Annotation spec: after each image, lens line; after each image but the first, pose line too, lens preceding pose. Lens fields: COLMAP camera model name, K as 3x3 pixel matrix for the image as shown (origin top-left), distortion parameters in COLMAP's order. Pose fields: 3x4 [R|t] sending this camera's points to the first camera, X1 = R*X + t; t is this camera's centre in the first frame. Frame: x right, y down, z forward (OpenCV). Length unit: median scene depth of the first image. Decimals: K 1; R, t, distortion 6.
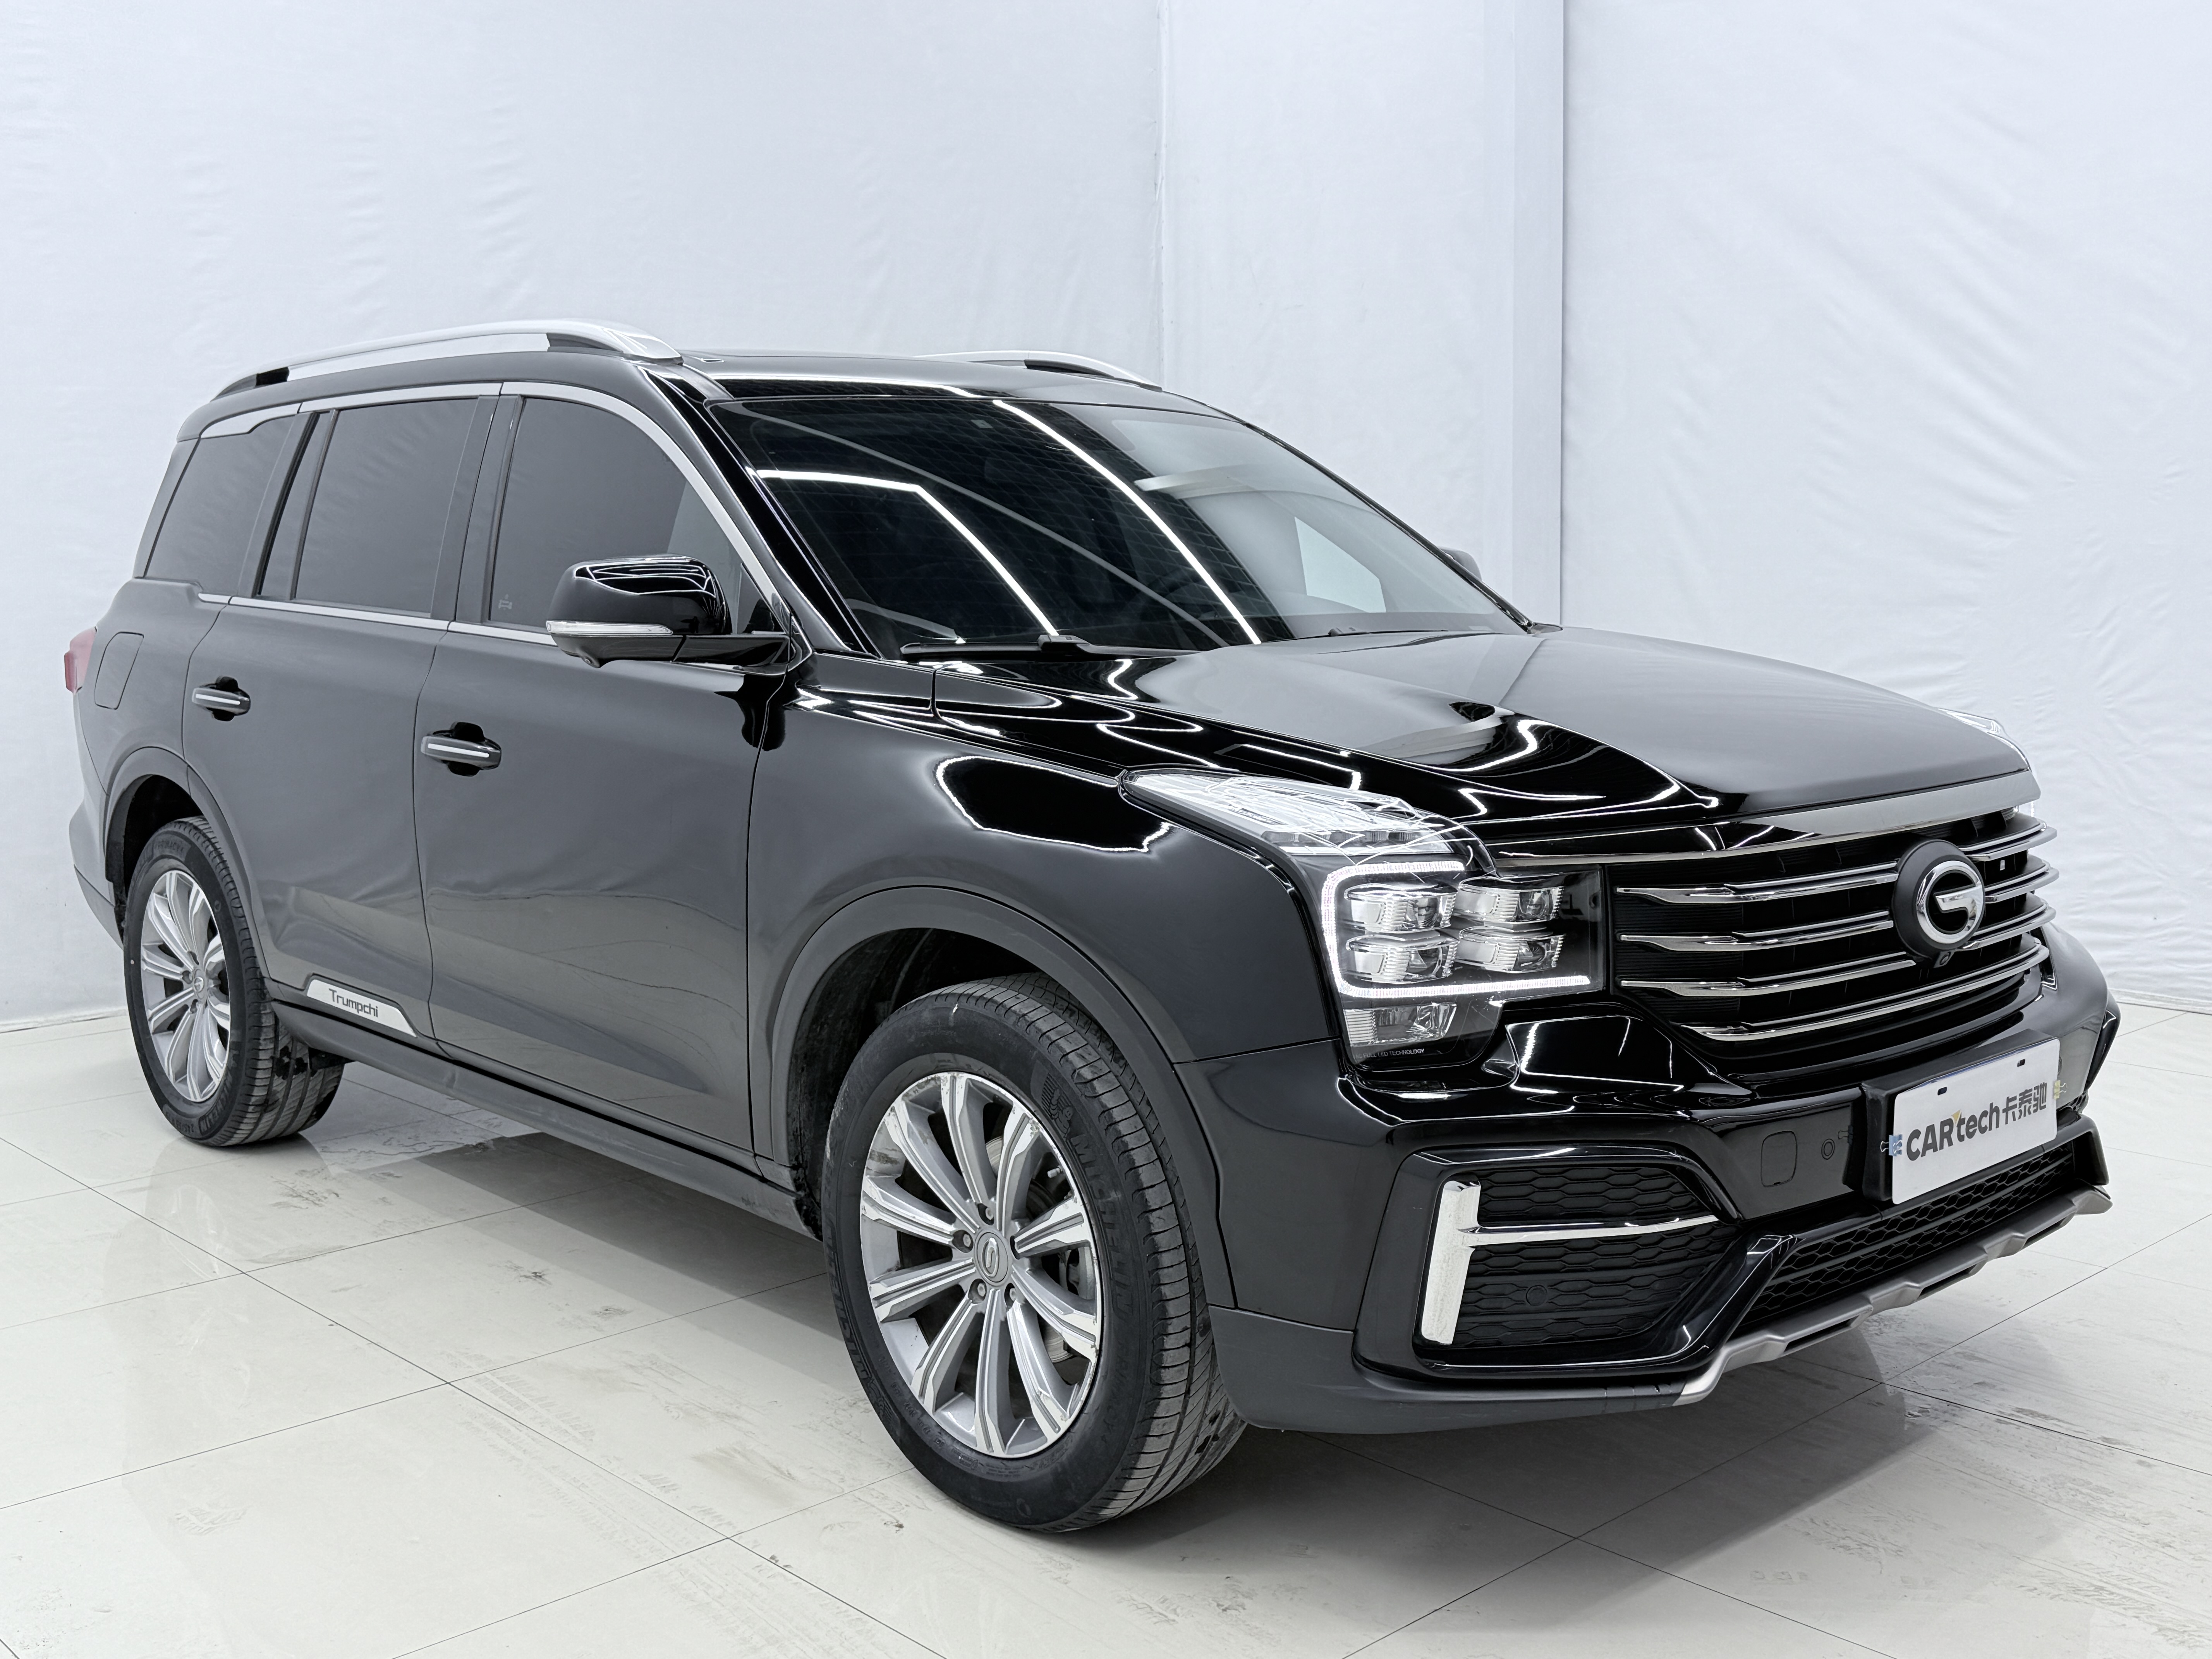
lens RADIAL K [[2194.4, 0, 1075.6], [0, 2194.4, 825.8], [0, 0, 1]] dist [0.025149, 0.000000]
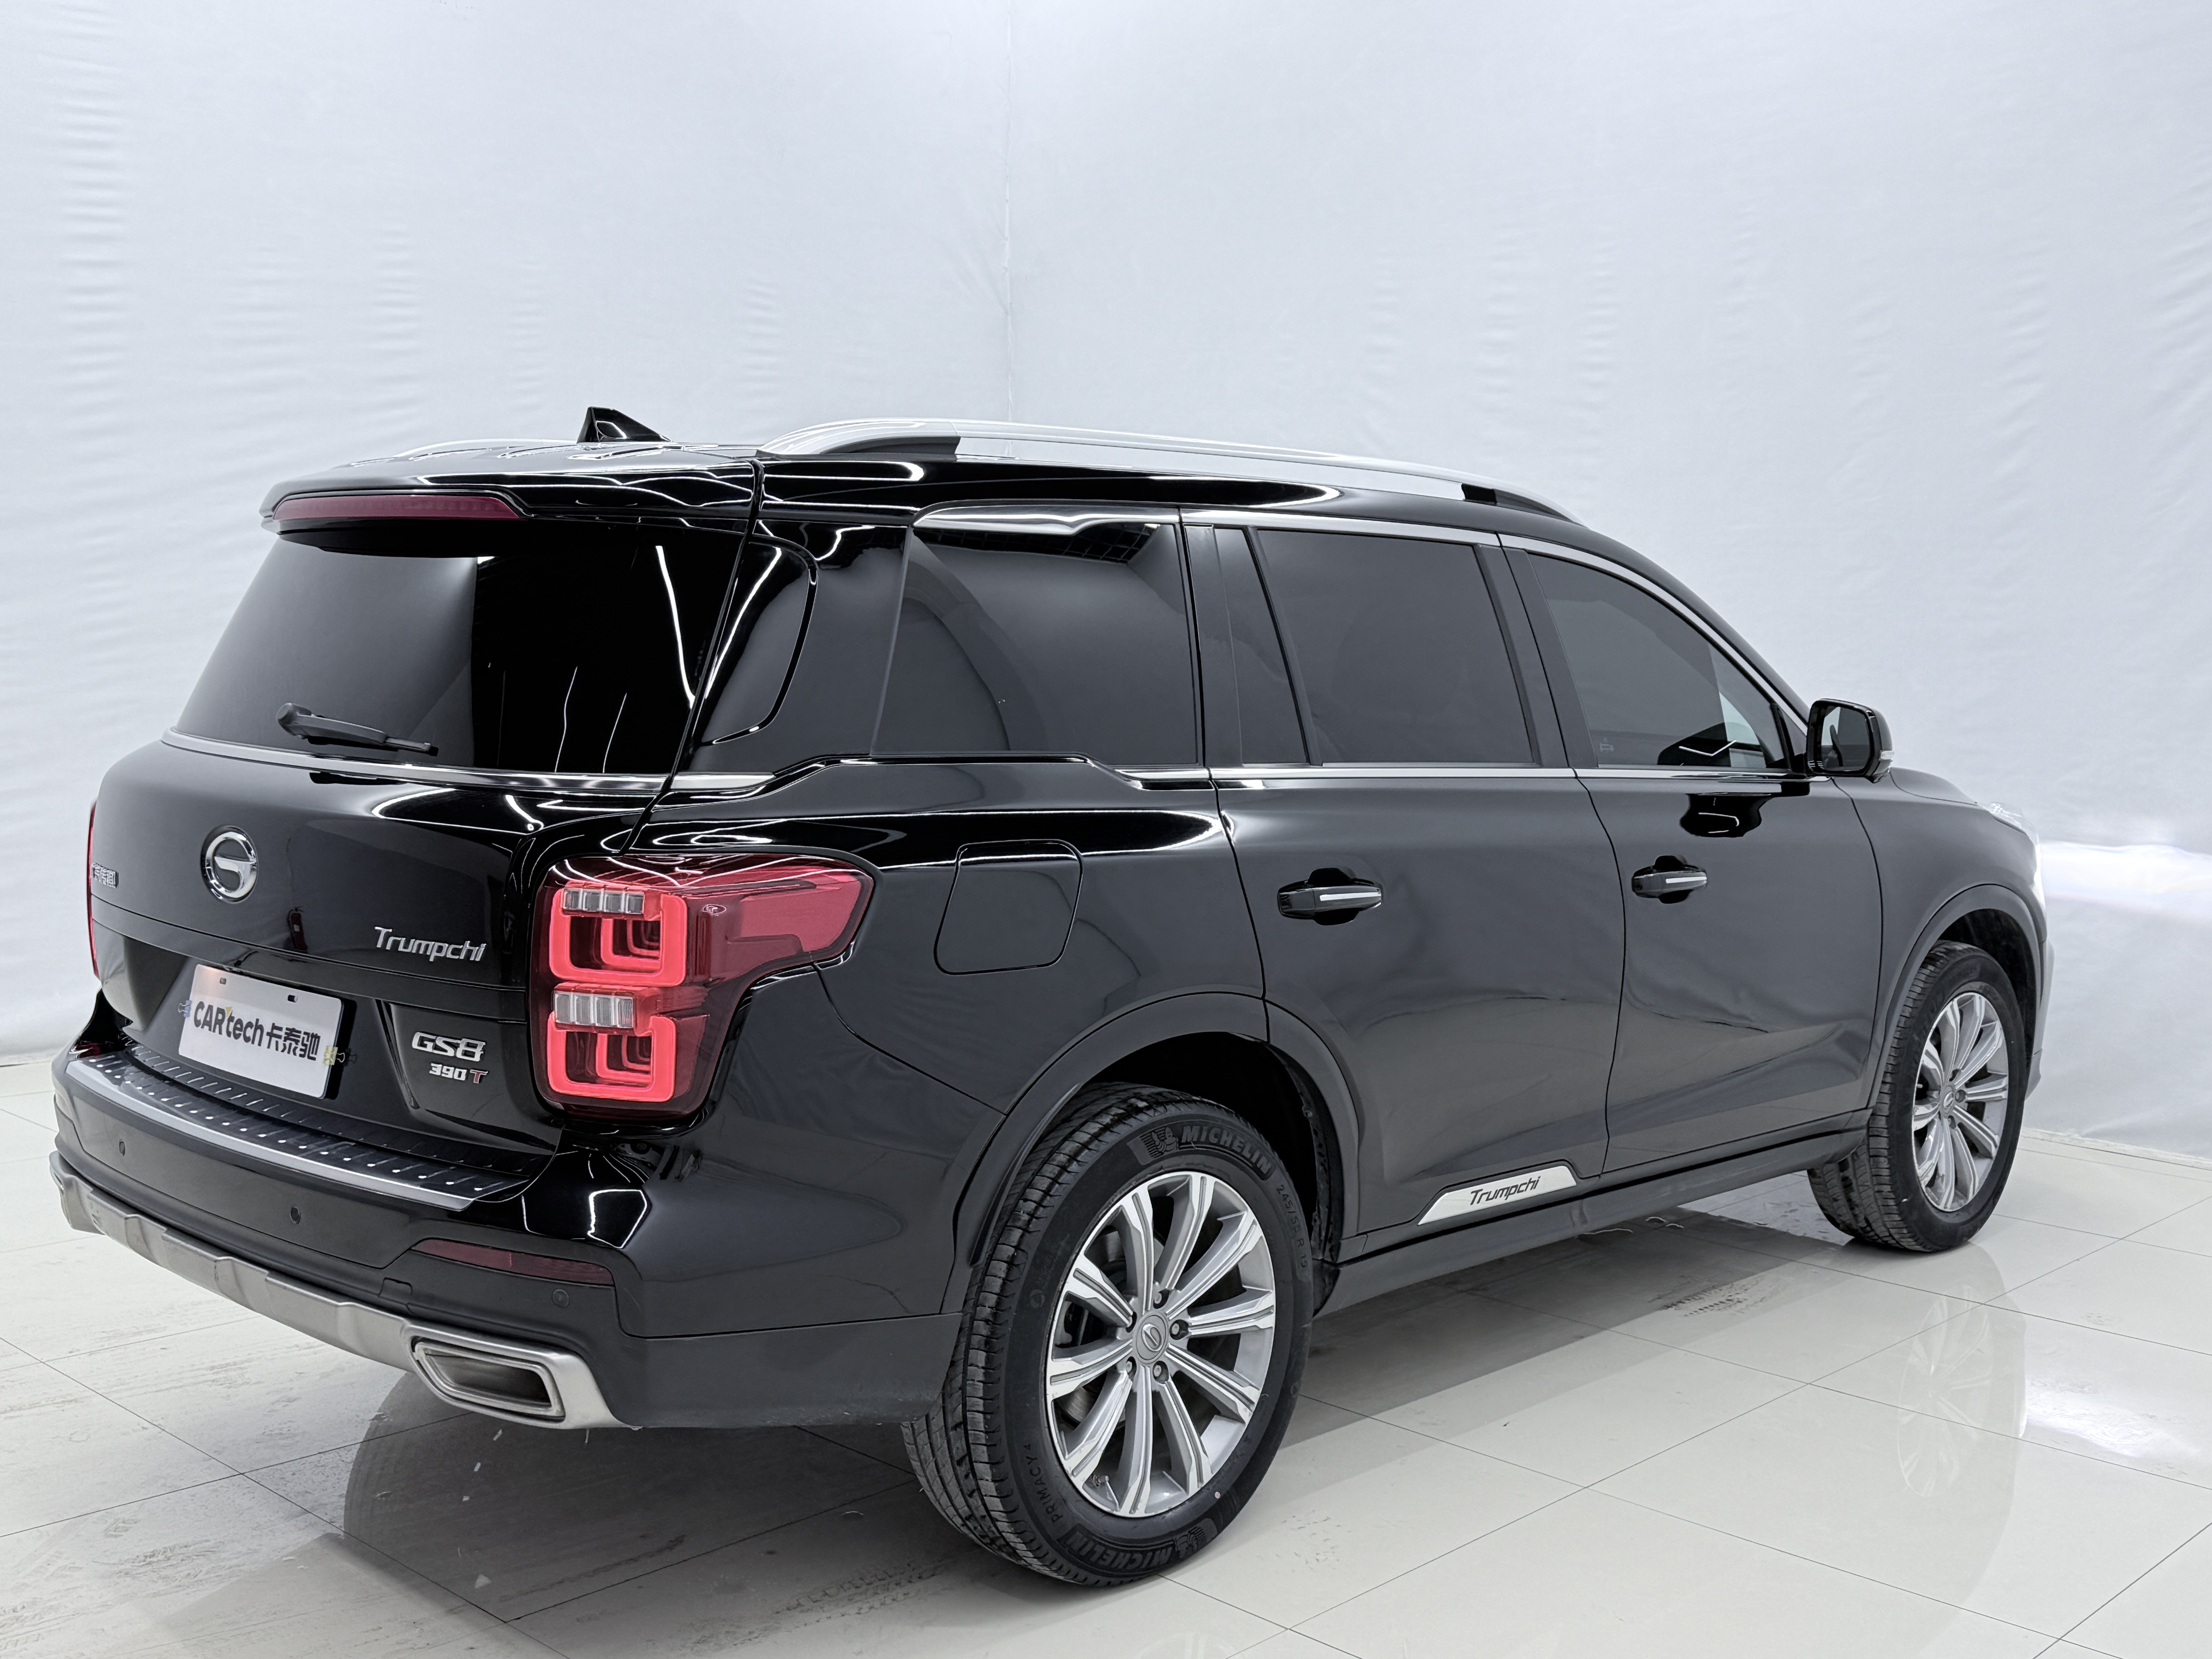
lens RADIAL K [[2253.0, 0, 1118.3], [0, 2253.0, 839.9], [0, 0, 1]] dist [0.037089, 0.000000]
pose [[0.093963, 0.106711, -0.989840, 1.095114], [-0.143659, 0.985287, 0.092583, -0.165554], [0.985156, 0.133501, 0.107911, 0.935140]]
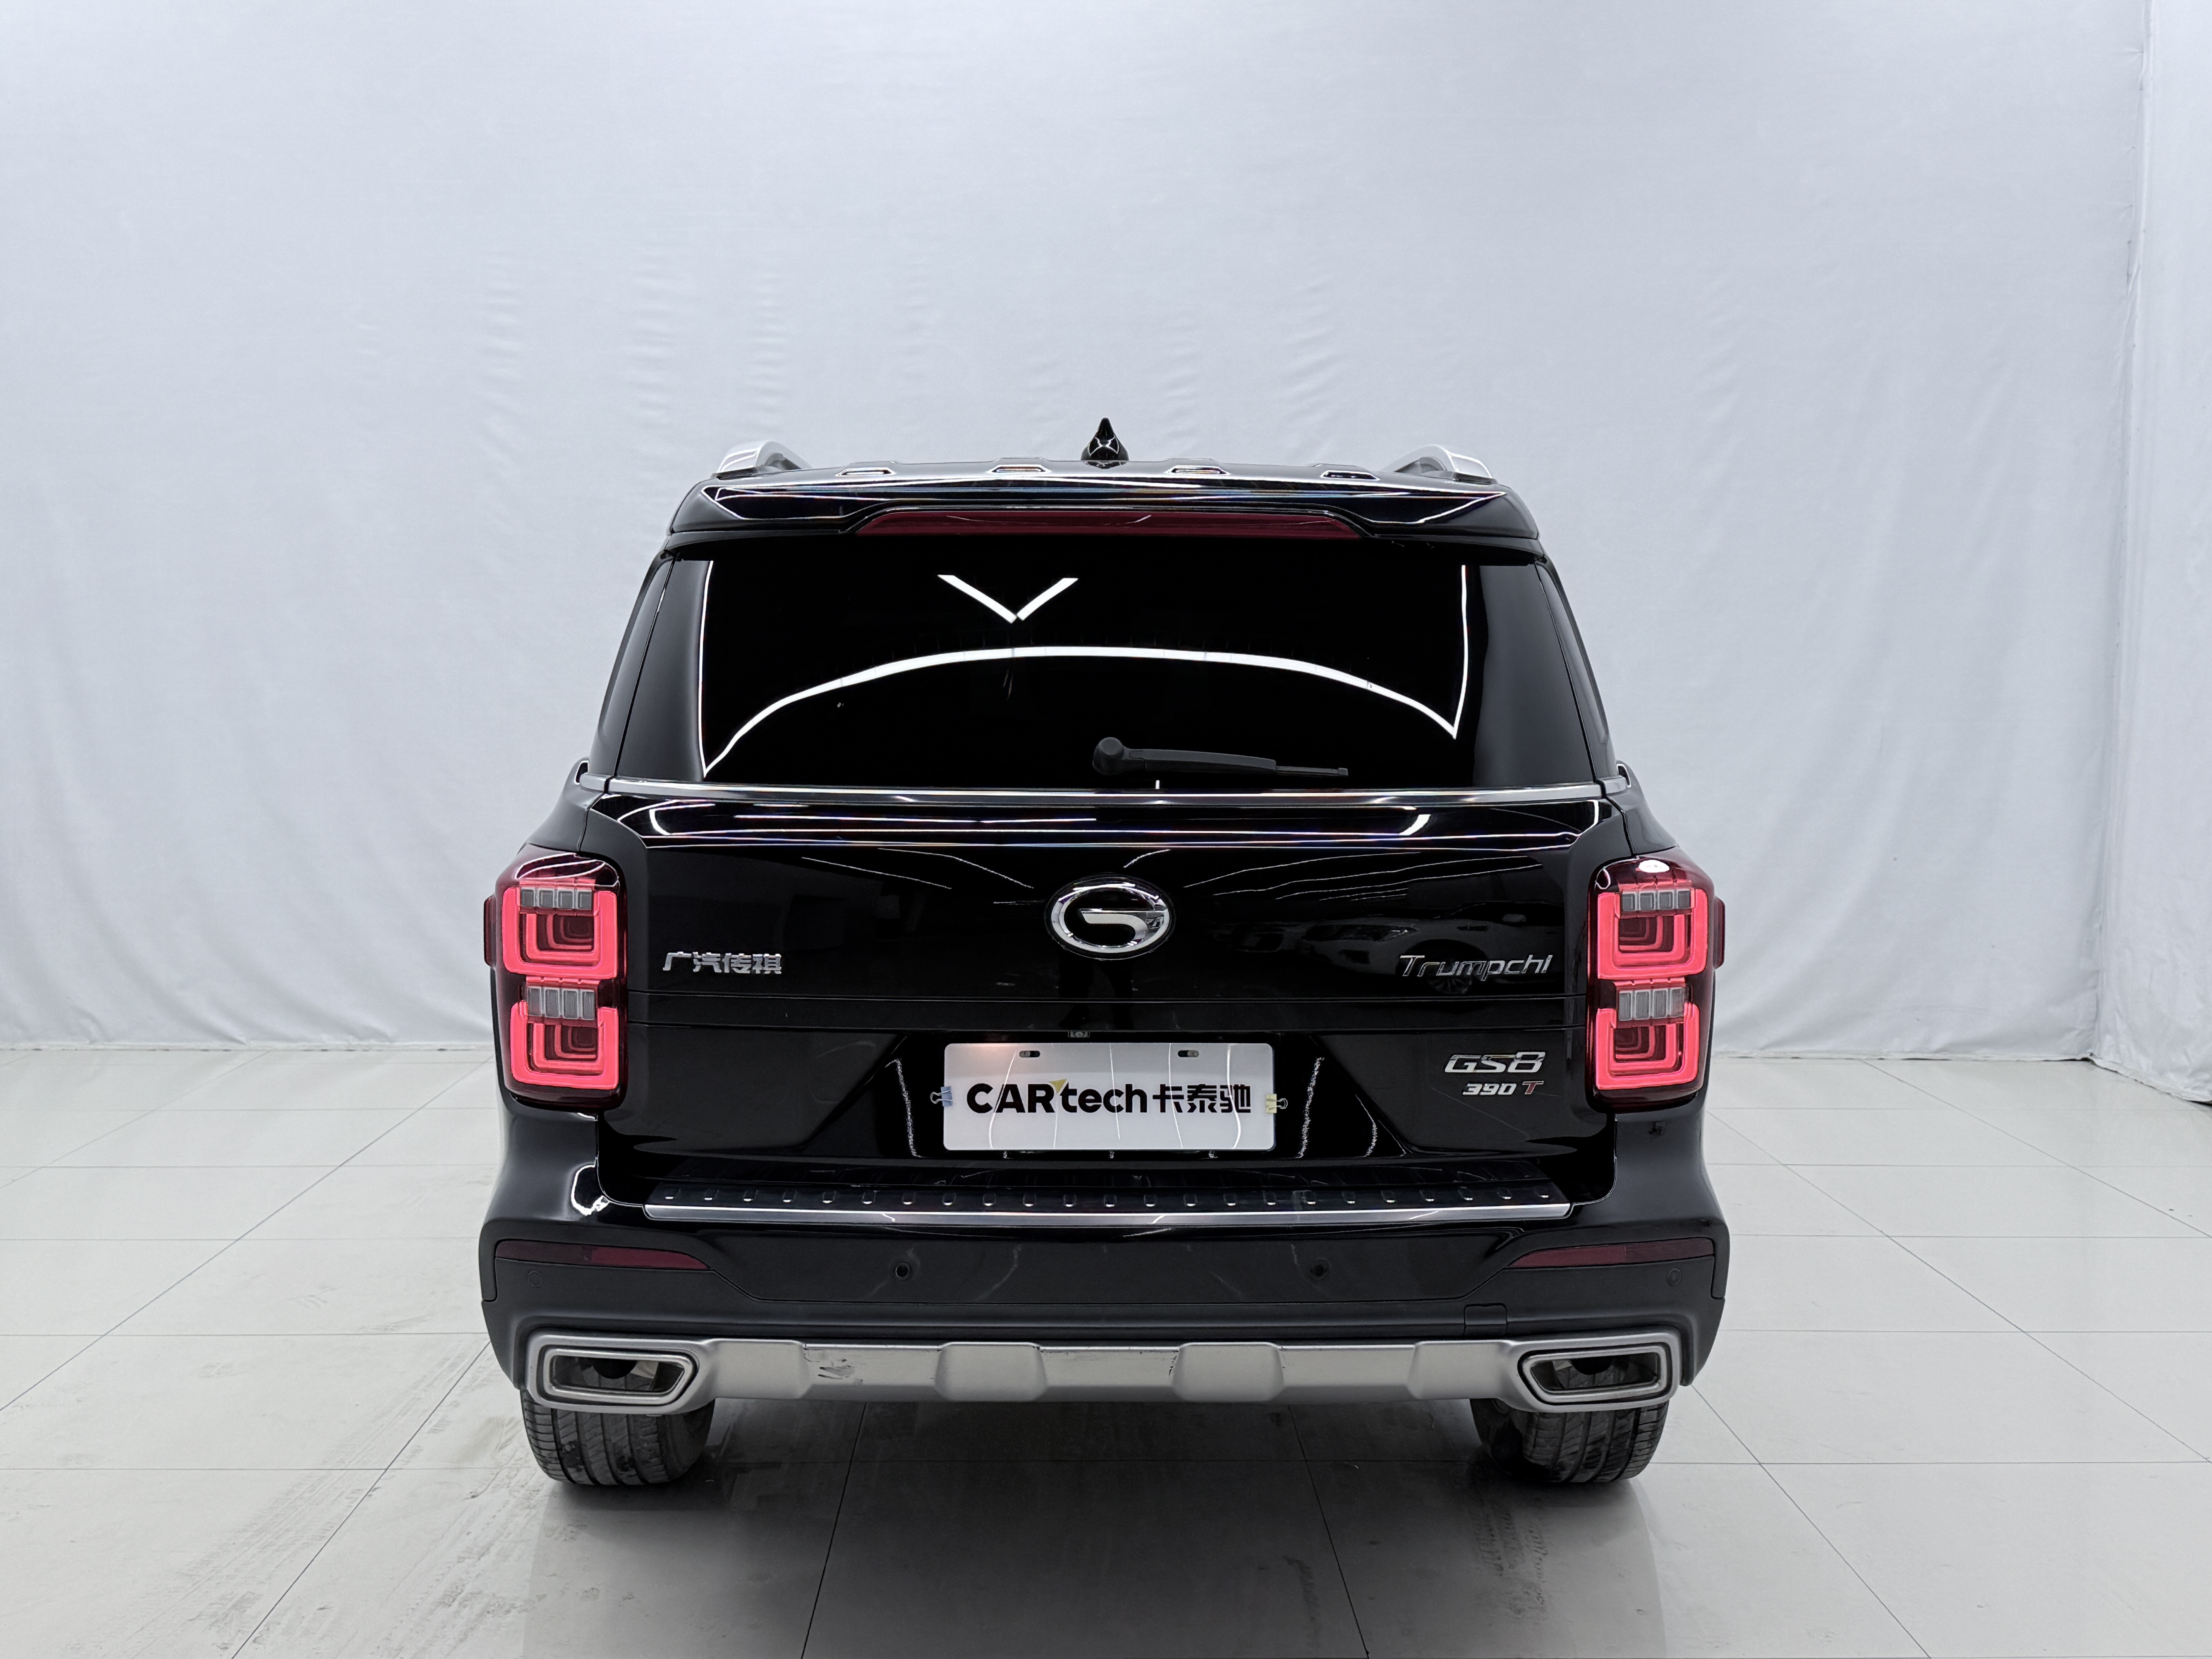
lens RADIAL K [[2253.0, 0, 1108.0], [0, 2253.0, 829.3], [0, 0, 1]] dist [0.037089, 0.000000]
pose [[0.764127, 0.063357, -0.641947, 0.723901], [-0.094229, 0.995453, -0.013917, -0.053532], [0.638146, 0.071124, 0.766623, 0.156371]]
